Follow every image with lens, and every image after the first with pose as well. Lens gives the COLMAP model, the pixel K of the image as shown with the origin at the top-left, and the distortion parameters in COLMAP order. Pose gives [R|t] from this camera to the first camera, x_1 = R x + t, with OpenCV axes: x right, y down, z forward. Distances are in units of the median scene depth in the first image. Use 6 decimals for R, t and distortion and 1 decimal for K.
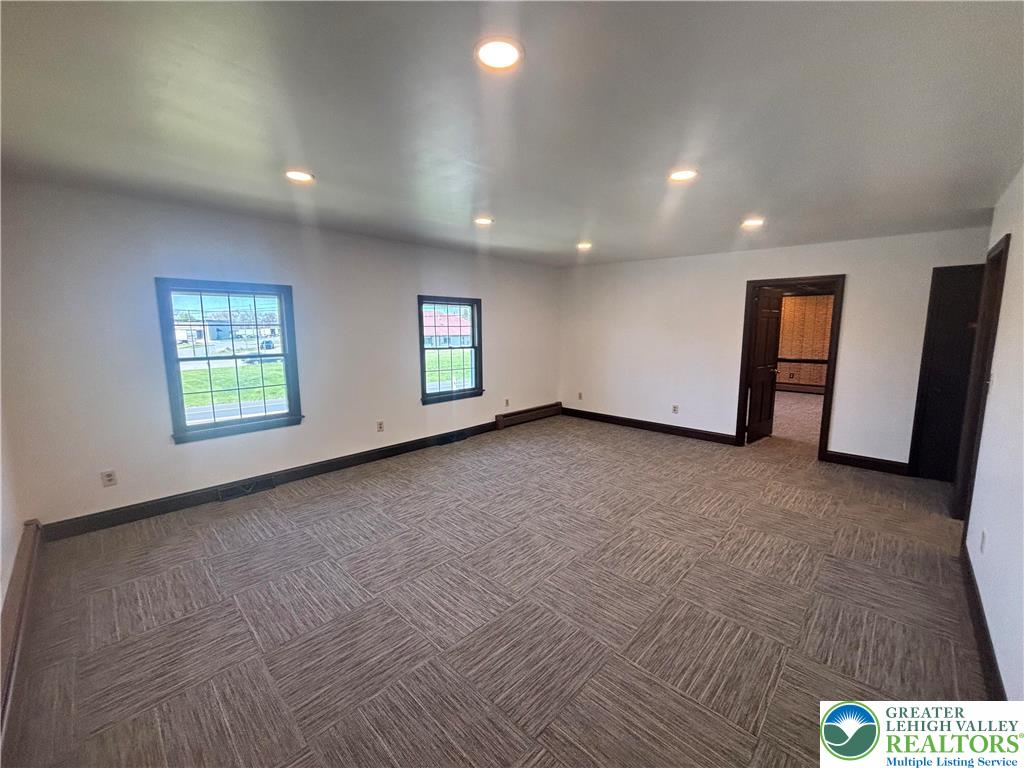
lens RADIAL K [[412.8, 0, 513.8], [0, 412.8, 378.9], [0, 0, 1]] dist [-0.002488, 0.001265]
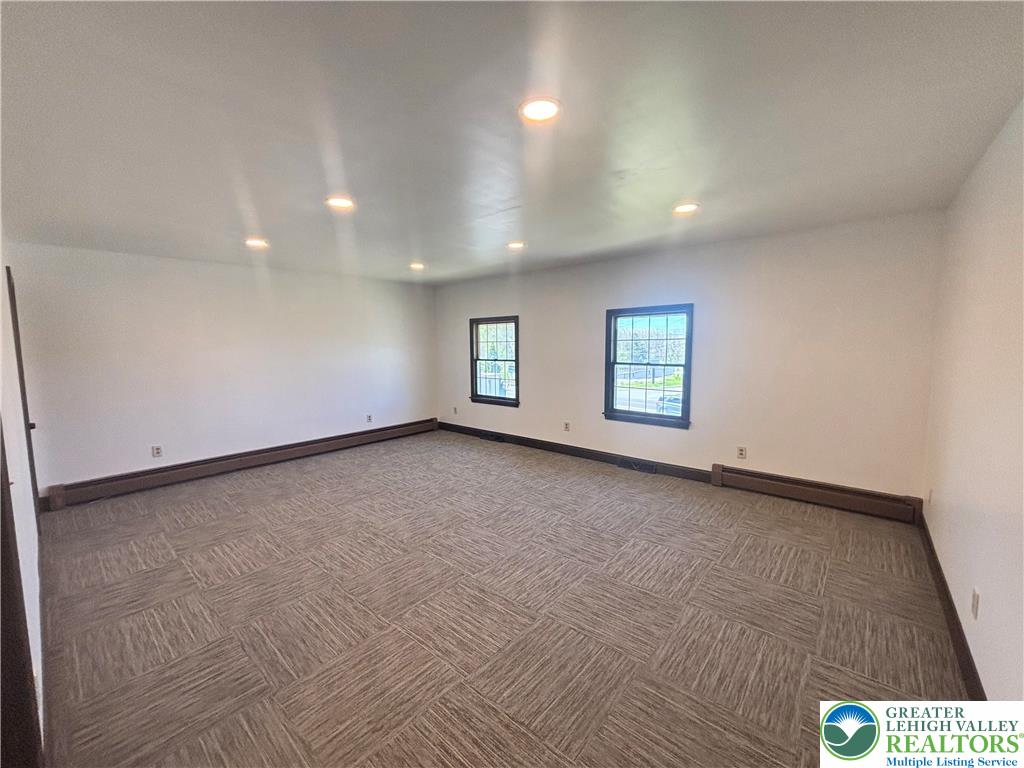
lens RADIAL K [[412.8, 0, 512.1], [0, 412.8, 388.5], [0, 0, 1]] dist [-0.002488, 0.001265]
pose [[0.049374, 0.114588, -0.992185, 0.903247], [-0.115689, 0.987367, 0.108274, -0.110221], [0.992058, 0.109439, 0.062006, 0.846213]]
